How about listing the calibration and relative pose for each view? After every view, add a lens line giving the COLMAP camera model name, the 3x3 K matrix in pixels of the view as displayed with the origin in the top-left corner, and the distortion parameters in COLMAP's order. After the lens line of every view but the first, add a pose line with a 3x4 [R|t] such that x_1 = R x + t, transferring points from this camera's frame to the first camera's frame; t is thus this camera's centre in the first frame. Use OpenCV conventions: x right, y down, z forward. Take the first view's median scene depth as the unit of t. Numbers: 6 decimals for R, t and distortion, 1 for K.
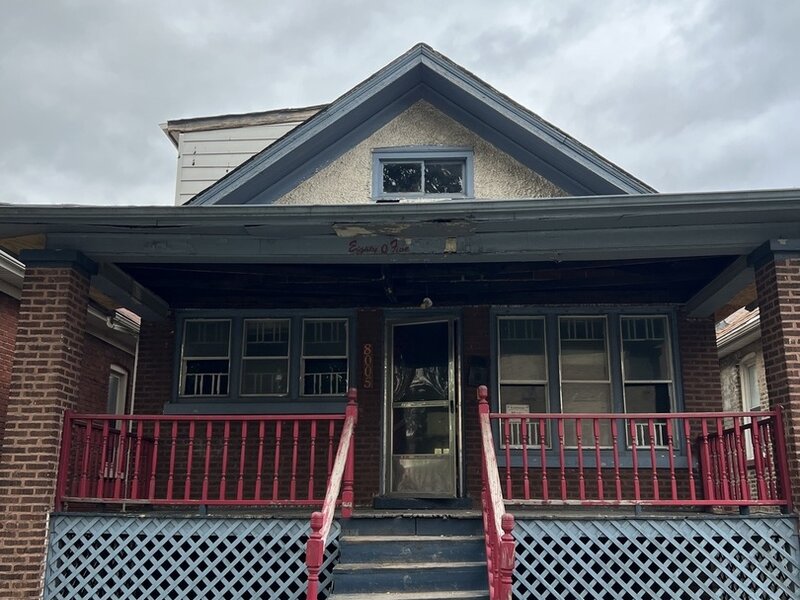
lens RADIAL K [[781.0, 0, 419.7], [0, 781.0, 316.6], [0, 0, 1]] dist [0.028245, 0.034111]
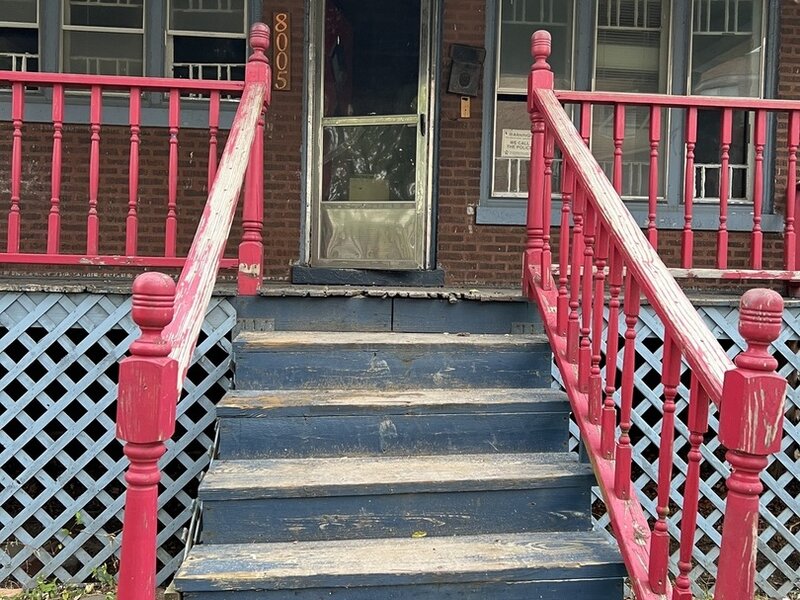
lens RADIAL K [[772.6, 0, 400.0], [0, 772.6, 300.0], [0, 0, 1]] dist [0.073114, -0.010490]
pose [[0.994169, 0.020311, 0.105902, -0.050801], [-0.046104, 0.967872, 0.247180, 0.136724], [-0.097479, -0.250621, 0.963165, 0.526863]]
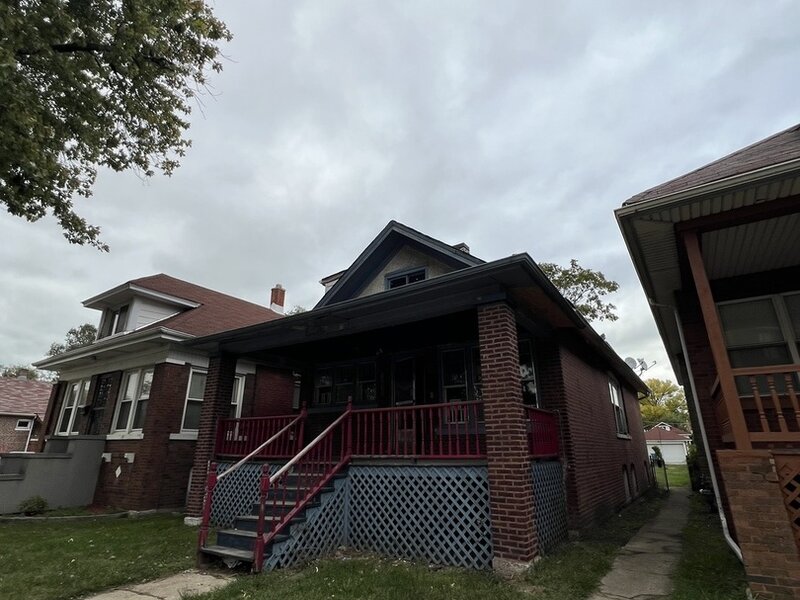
lens RADIAL K [[429.9, 0, 400.0], [0, 429.9, 300.0], [0, 0, 1]] dist [0.017122, -0.000030]
pose [[0.845270, -0.176919, -0.504201, 0.802938], [0.118900, 0.982215, -0.145318, 0.023869], [0.520943, 0.062883, 0.851272, 0.118965]]
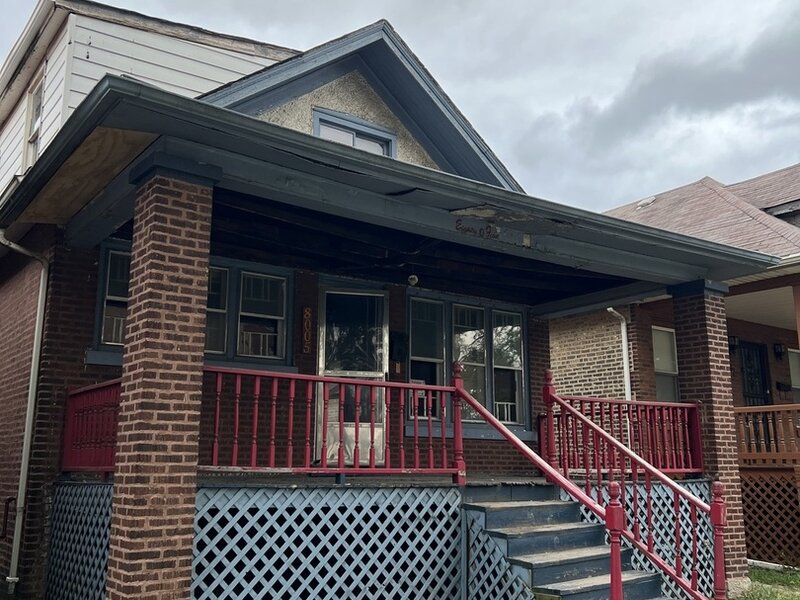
lens RADIAL K [[772.6, 0, 400.0], [0, 772.6, 300.0], [0, 0, 1]] dist [0.073114, -0.010490]
pose [[0.785687, 0.128466, 0.605138, -0.808247], [-0.141698, 0.989566, -0.026102, 0.049888], [-0.602178, -0.065239, 0.795692, 0.240335]]
